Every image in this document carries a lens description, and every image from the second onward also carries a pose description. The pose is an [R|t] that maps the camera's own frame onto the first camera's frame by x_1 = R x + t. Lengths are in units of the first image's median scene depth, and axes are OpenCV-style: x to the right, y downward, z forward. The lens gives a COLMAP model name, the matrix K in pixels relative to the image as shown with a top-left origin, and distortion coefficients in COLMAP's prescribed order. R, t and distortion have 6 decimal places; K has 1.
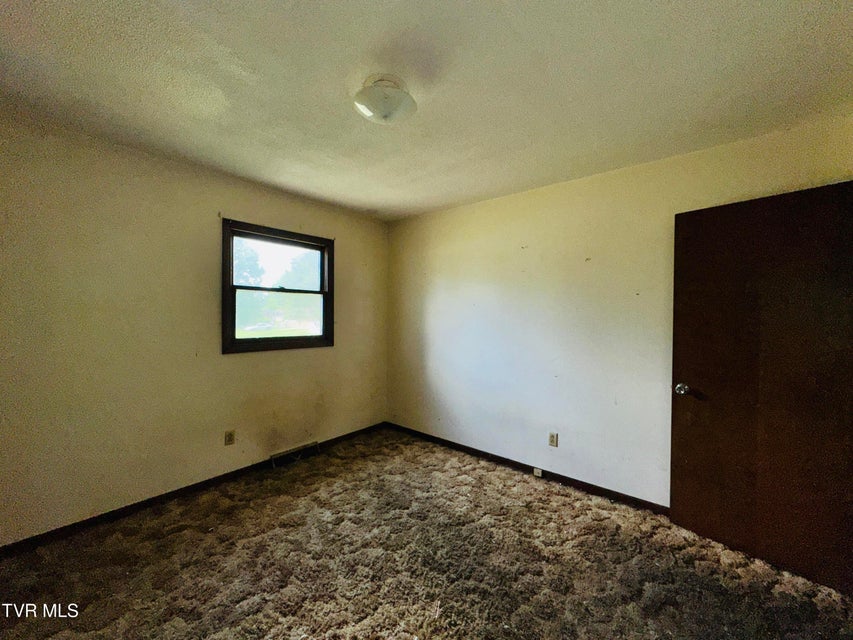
lens RADIAL K [[339.6, 0, 425.4], [0, 339.6, 320.2], [0, 0, 1]] dist [-0.002087, 0.000714]
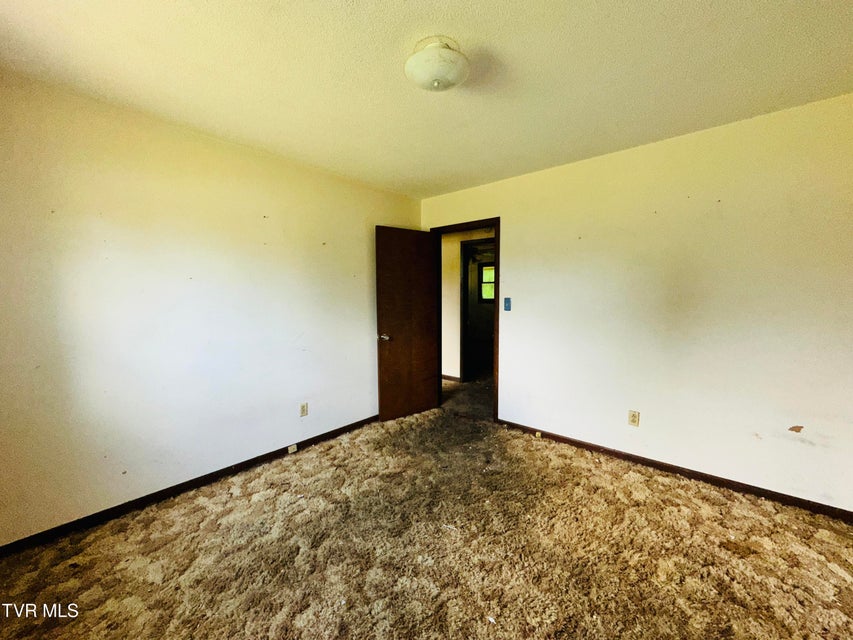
lens RADIAL K [[339.6, 0, 425.4], [0, 339.6, 320.2], [0, 0, 1]] dist [-0.002087, 0.000714]
pose [[0.020129, -0.084216, 0.996244, -0.690877], [0.021339, 0.996255, 0.083786, -0.007868], [-0.999570, 0.019572, 0.021850, 0.632155]]
